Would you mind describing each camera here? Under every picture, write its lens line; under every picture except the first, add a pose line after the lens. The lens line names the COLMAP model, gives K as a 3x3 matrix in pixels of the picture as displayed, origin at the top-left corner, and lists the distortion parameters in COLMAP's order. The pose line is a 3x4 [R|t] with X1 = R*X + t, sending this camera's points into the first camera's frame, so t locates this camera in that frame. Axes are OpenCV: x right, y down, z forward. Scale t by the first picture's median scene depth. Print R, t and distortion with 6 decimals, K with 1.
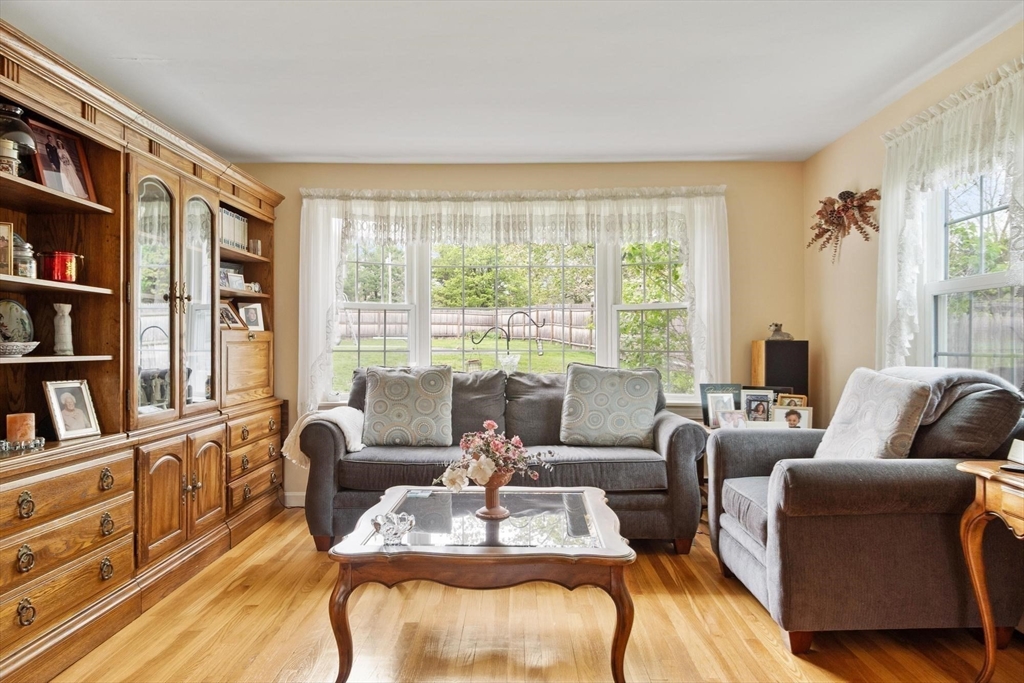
lens RADIAL K [[651.4, 0, 512.0], [0, 651.4, 341.5], [0, 0, 1]] dist [0.002314, 0.002666]
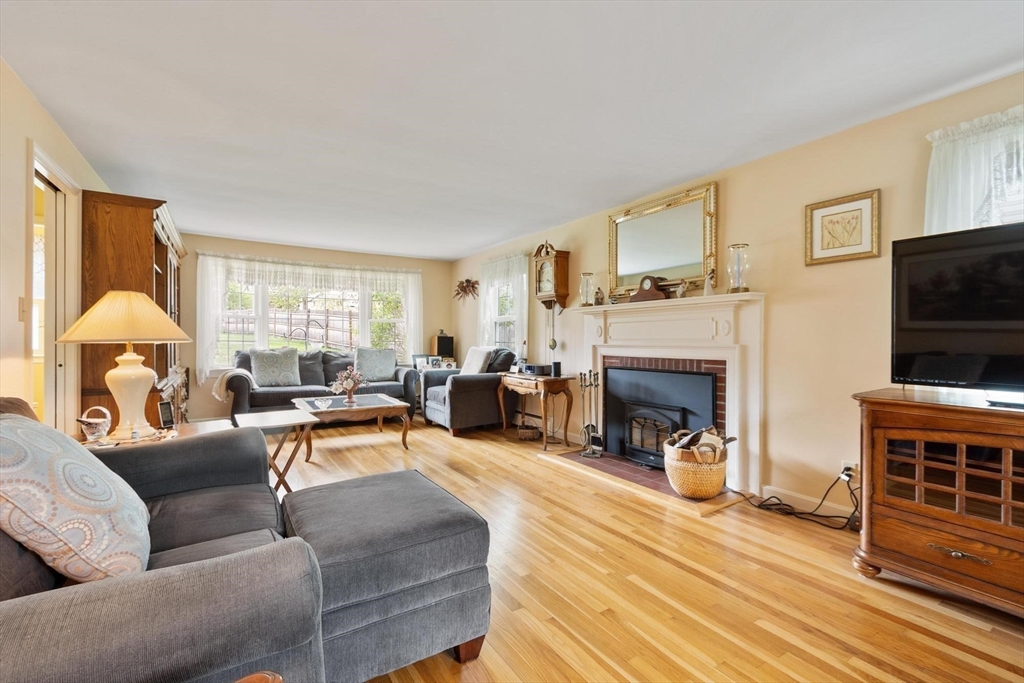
lens RADIAL K [[457.9, 0, 512.0], [0, 457.9, 341.5], [0, 0, 1]] dist [-0.001207, 0.000226]
pose [[0.832878, 0.001242, 0.553455, -0.350837], [-0.008883, 0.999899, 0.011124, -0.004664], [-0.553385, -0.014181, 0.832805, -0.622739]]
